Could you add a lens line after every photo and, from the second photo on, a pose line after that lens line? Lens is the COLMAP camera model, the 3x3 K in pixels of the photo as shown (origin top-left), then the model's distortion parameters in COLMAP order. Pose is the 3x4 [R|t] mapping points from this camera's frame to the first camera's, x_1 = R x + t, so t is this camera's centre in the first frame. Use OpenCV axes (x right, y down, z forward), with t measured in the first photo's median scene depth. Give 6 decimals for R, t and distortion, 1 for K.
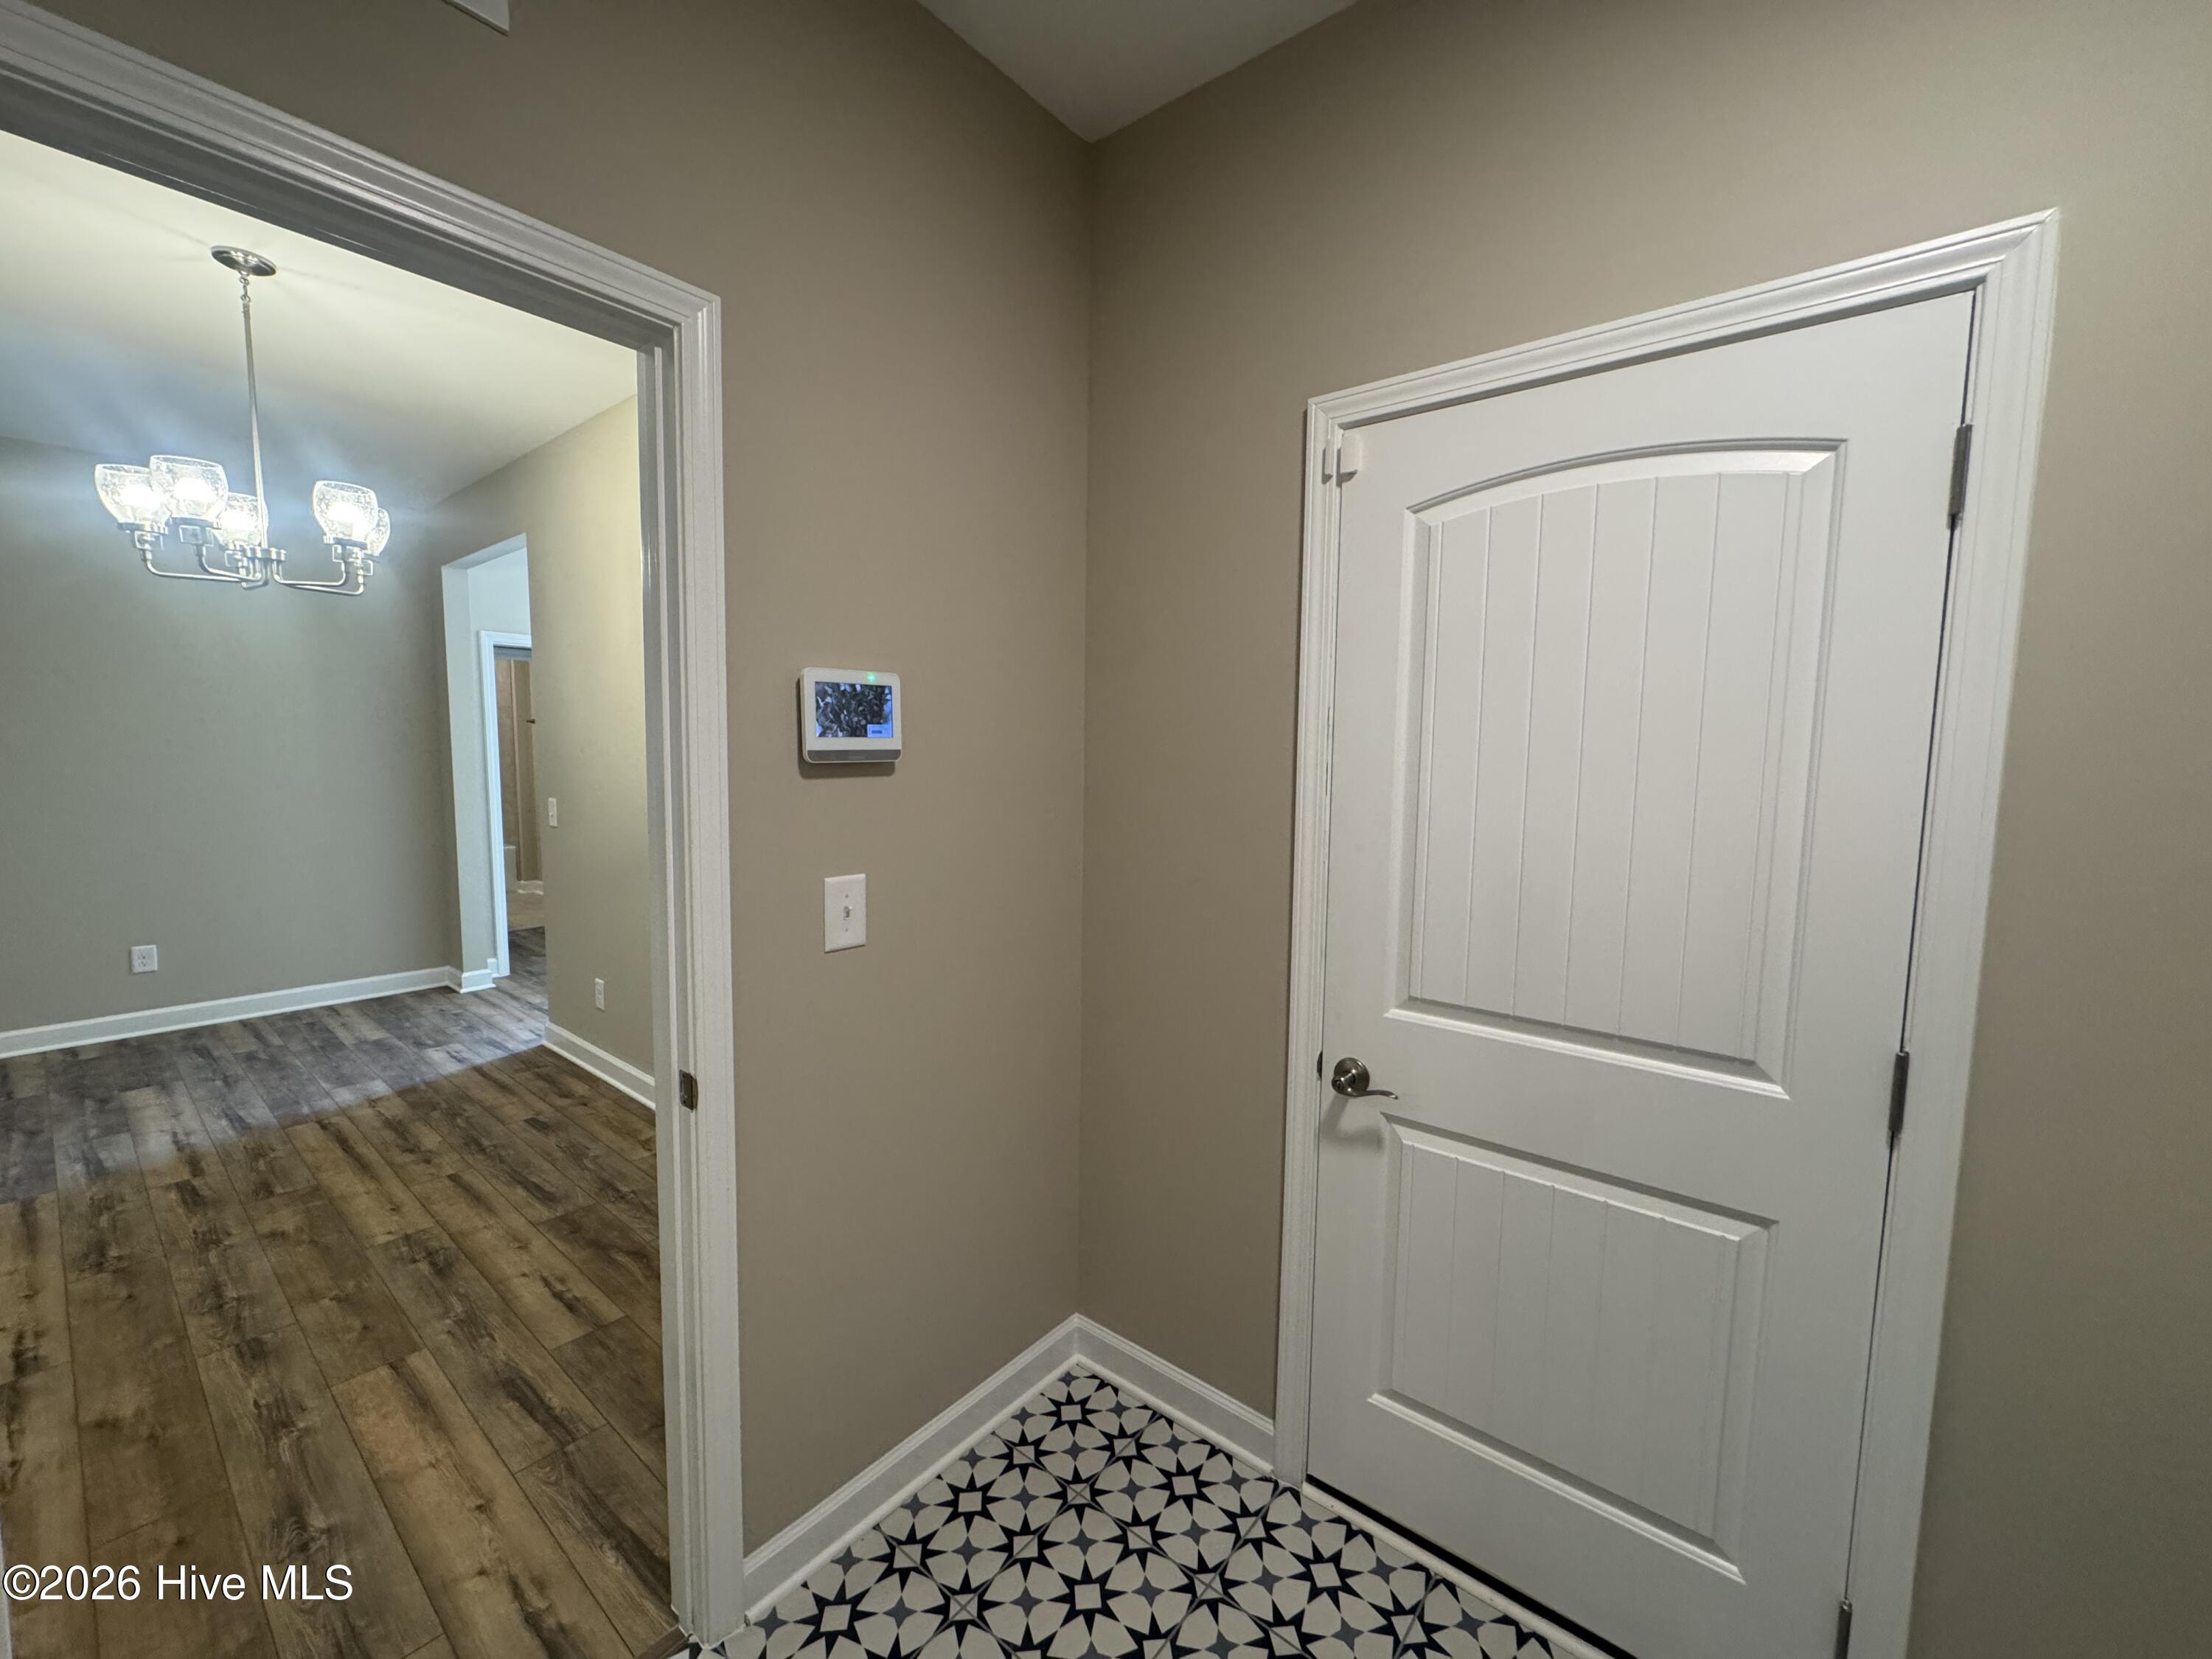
lens RADIAL K [[880.6, 0, 1104.6], [0, 880.6, 826.7], [0, 0, 1]] dist [-0.001519, -0.000102]
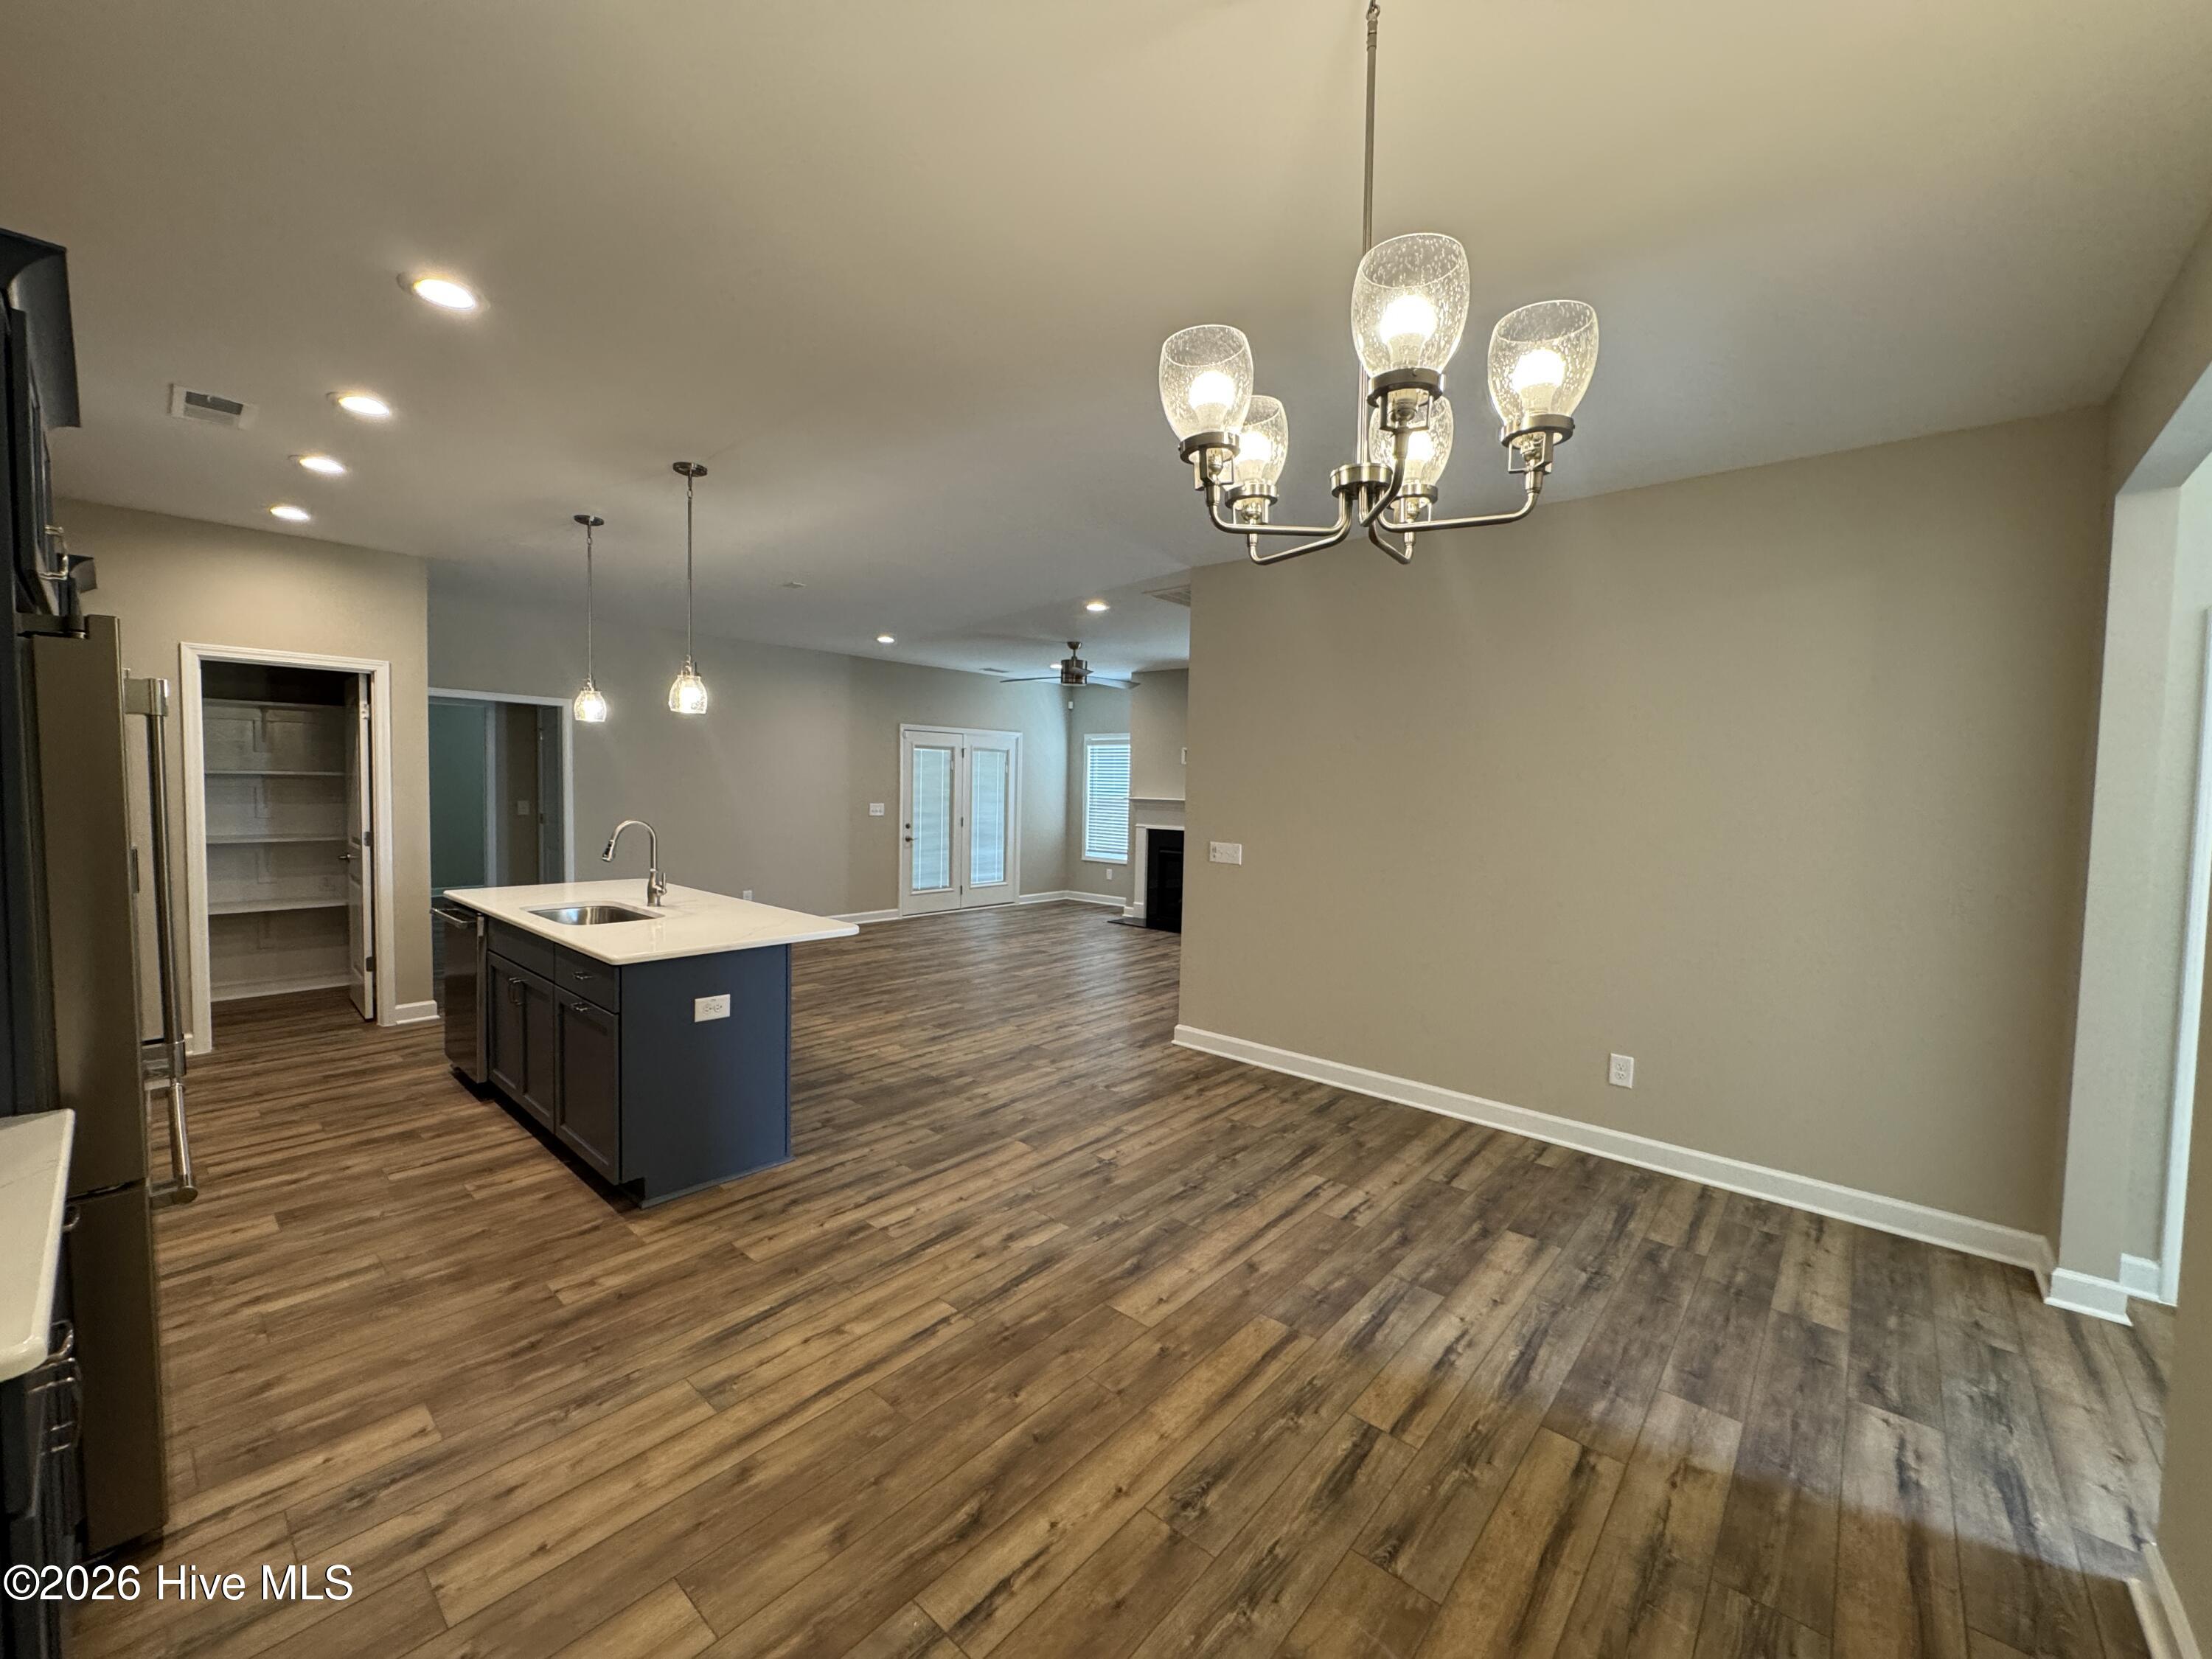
lens RADIAL K [[880.6, 0, 1104.6], [0, 880.6, 826.7], [0, 0, 1]] dist [-0.001519, -0.000102]
pose [[-0.041440, 0.030112, -0.998687, -0.255486], [-0.111793, 0.993130, 0.034584, -0.063566], [0.992867, 0.113079, -0.037789, 0.567159]]
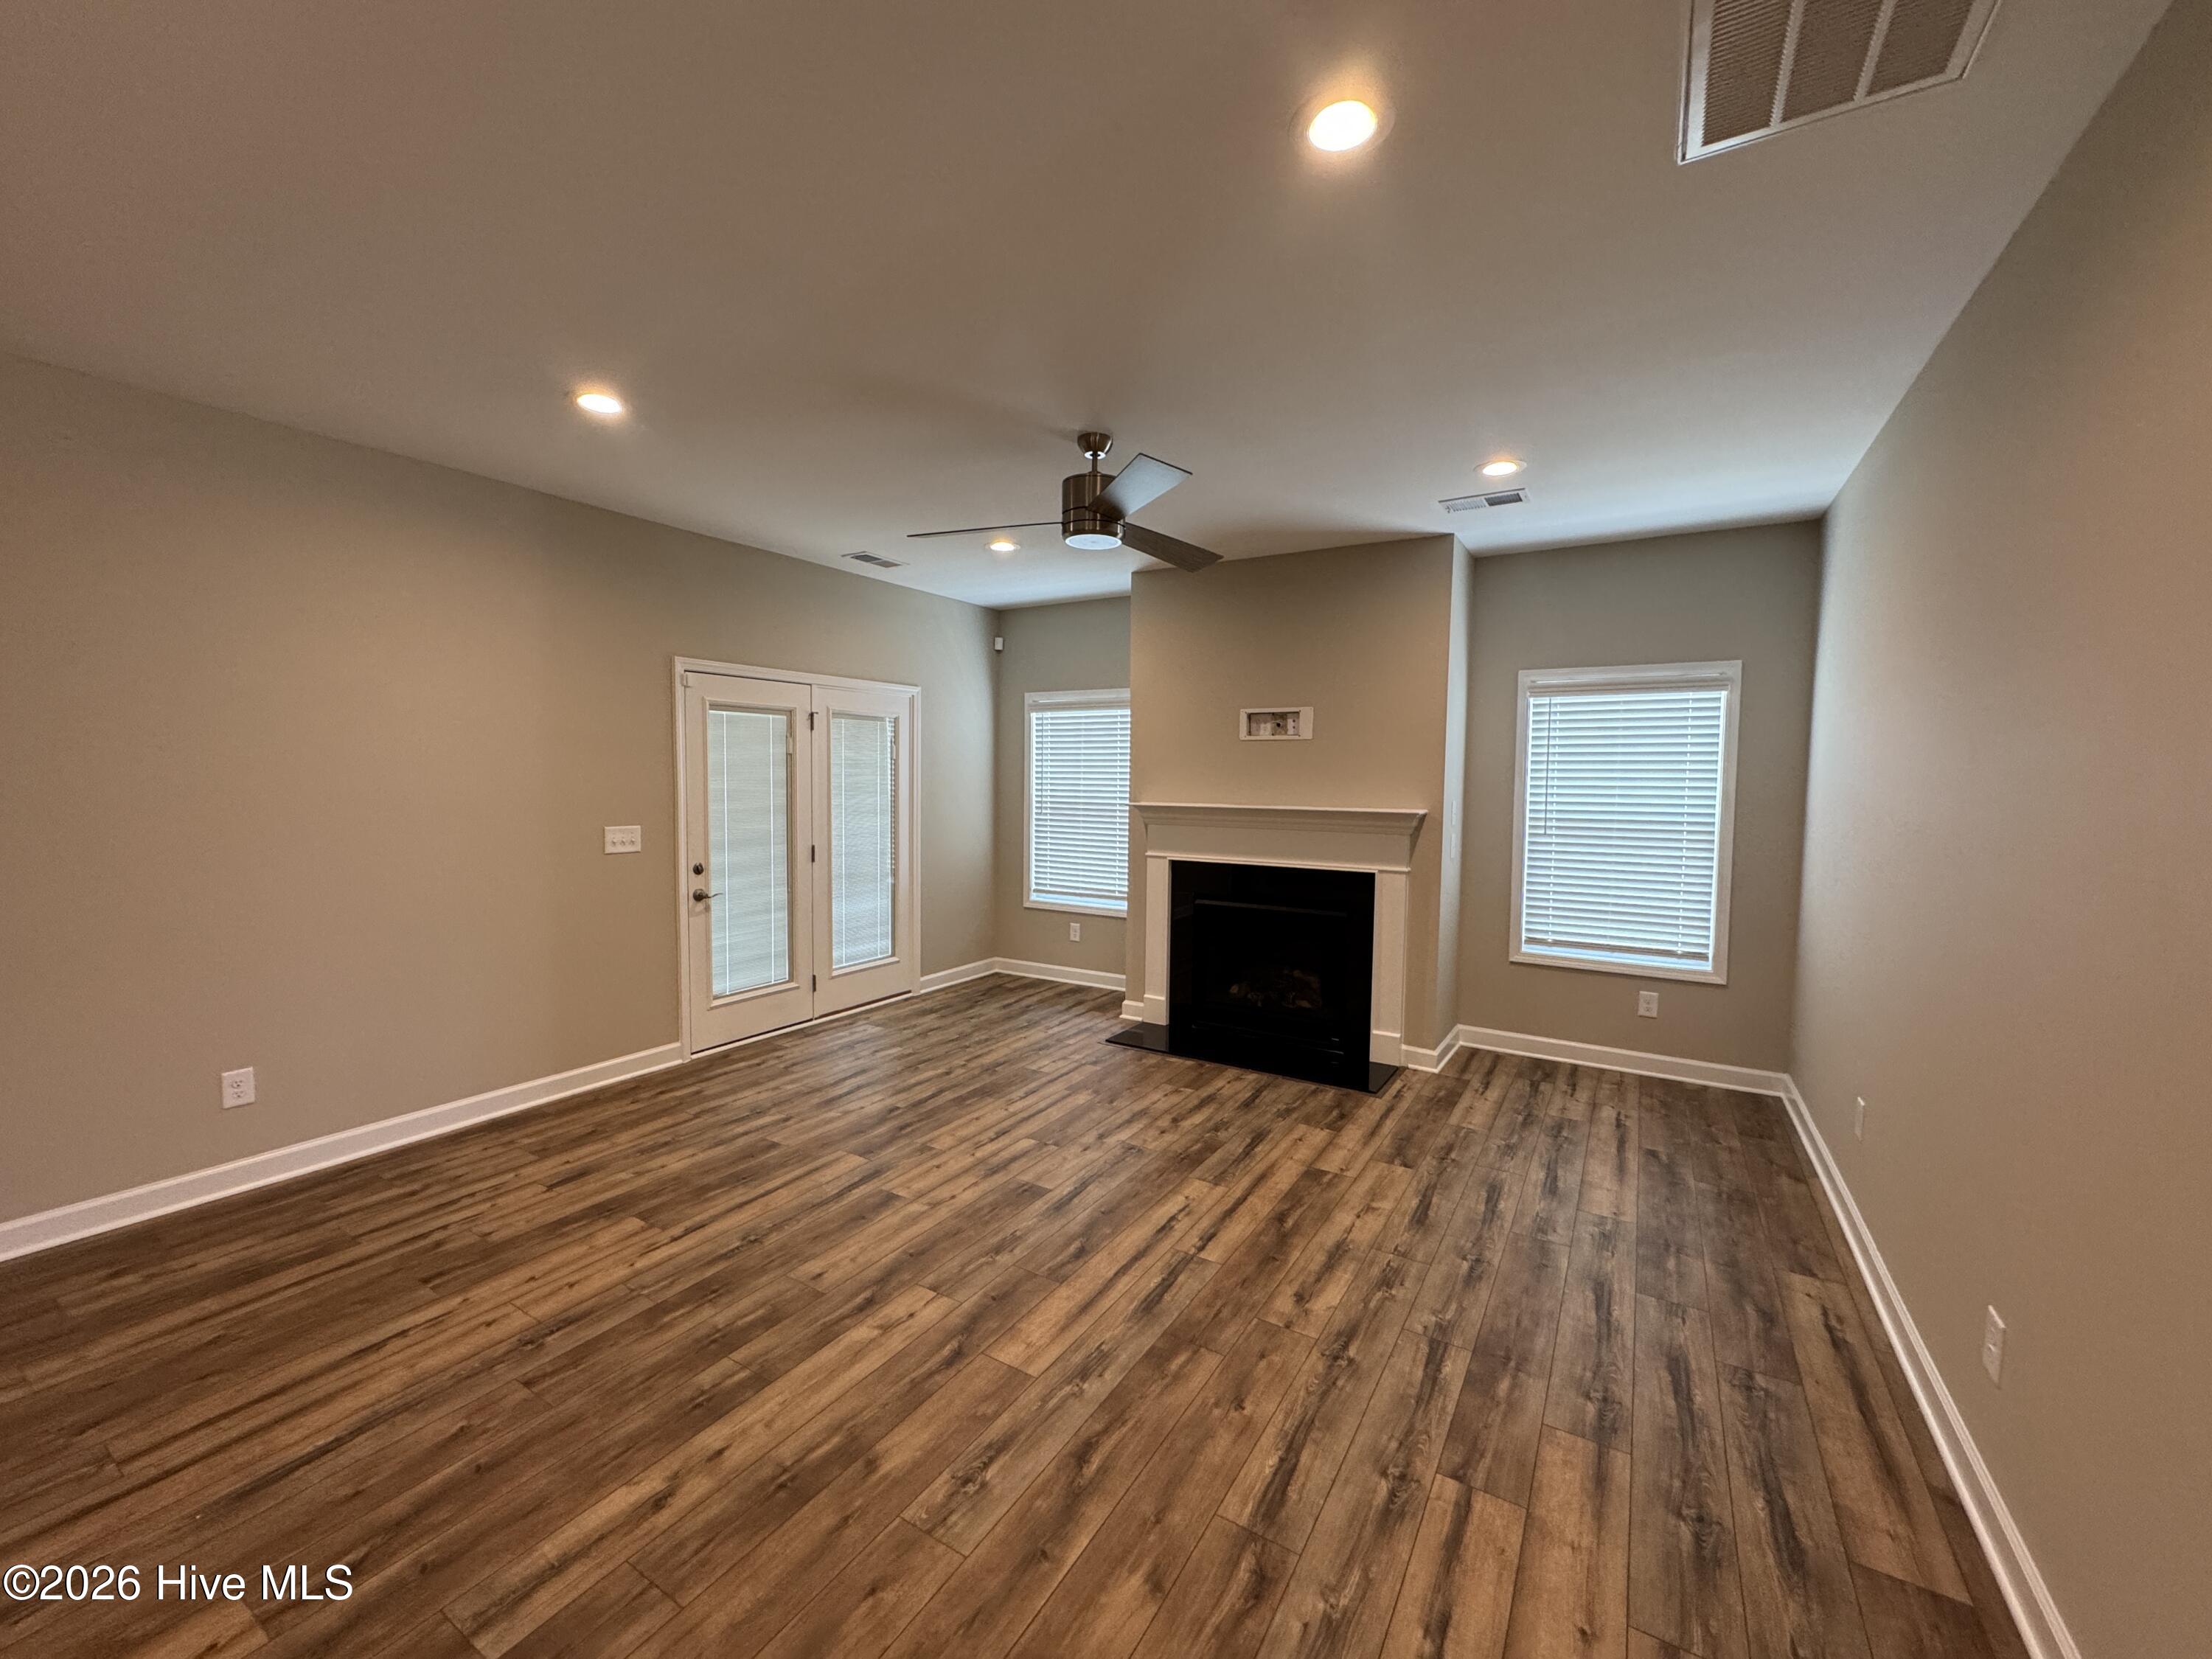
lens RADIAL K [[880.6, 0, 1104.6], [0, 880.6, 826.7], [0, 0, 1]] dist [-0.001519, -0.000102]
pose [[0.127998, 0.040964, -0.990928, -1.454602], [-0.098452, 0.994736, 0.028404, -0.065164], [0.986876, 0.093923, 0.131357, 0.306785]]
